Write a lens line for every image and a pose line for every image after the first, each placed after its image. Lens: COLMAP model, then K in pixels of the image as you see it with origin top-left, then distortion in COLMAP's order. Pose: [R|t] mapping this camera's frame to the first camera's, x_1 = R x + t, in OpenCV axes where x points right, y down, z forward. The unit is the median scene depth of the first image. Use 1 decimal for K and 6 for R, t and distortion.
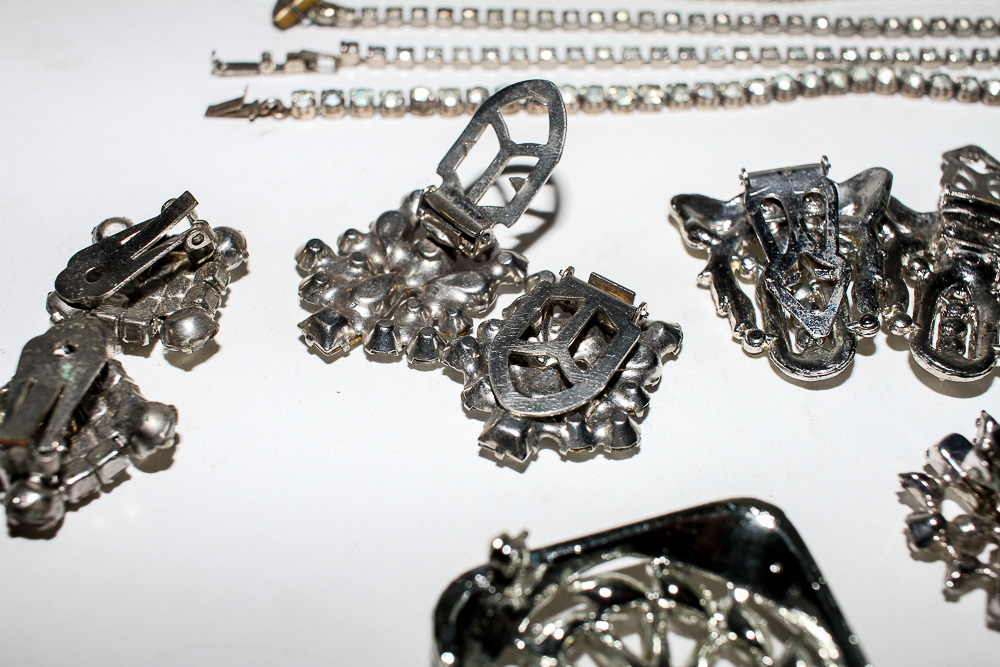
lens RADIAL K [[1148.9, 0, 503.5], [0, 1148.9, 325.5], [0, 0, 1]] dist [-0.098233, 0.000000]
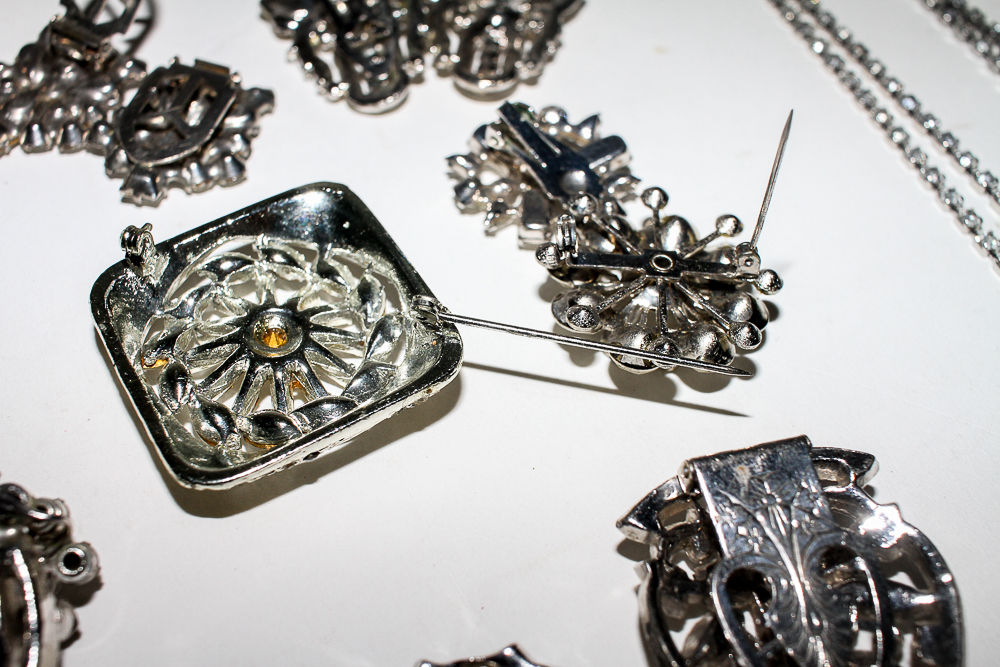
lens RADIAL K [[1148.9, 0, 501.8], [0, 1148.9, 331.7], [0, 0, 1]] dist [-0.098233, 0.000000]
pose [[0.964218, -0.198005, 0.176289, 0.126365], [0.186367, 0.979180, 0.080461, 0.215539], [-0.188550, -0.044727, 0.981045, -0.306910]]
